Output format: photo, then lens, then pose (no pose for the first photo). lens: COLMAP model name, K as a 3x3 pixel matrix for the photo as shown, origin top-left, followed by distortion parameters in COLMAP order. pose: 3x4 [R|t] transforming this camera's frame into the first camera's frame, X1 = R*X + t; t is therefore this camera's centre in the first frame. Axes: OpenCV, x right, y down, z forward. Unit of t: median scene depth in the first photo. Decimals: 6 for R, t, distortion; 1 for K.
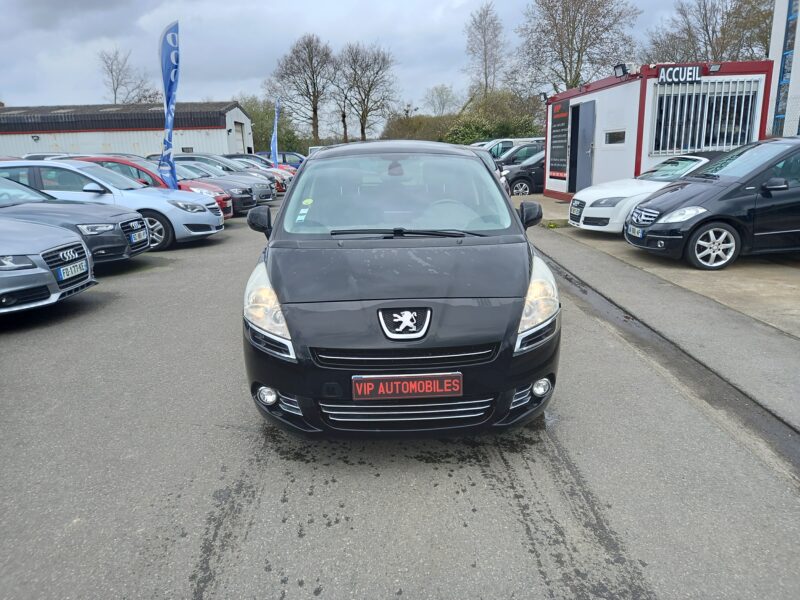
lens RADIAL K [[575.7, 0, 402.3], [0, 575.7, 299.1], [0, 0, 1]] dist [0.086501, -0.078836]
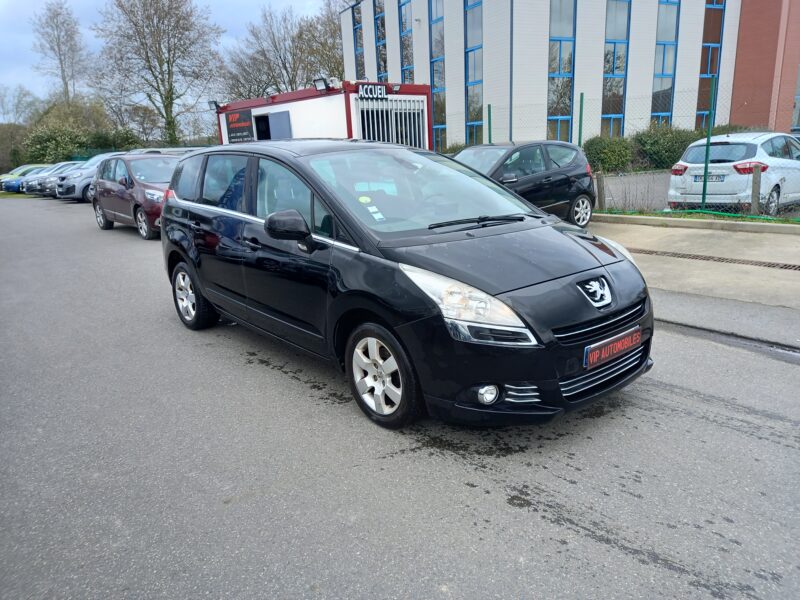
lens RADIAL K [[575.7, 0, 402.3], [0, 575.7, 299.1], [0, 0, 1]] dist [0.086501, -0.078836]
pose [[0.781091, -0.160200, 0.603517, -0.239984], [0.173507, 0.984149, 0.036678, -0.012514], [-0.599827, 0.076065, 0.796506, 0.086240]]
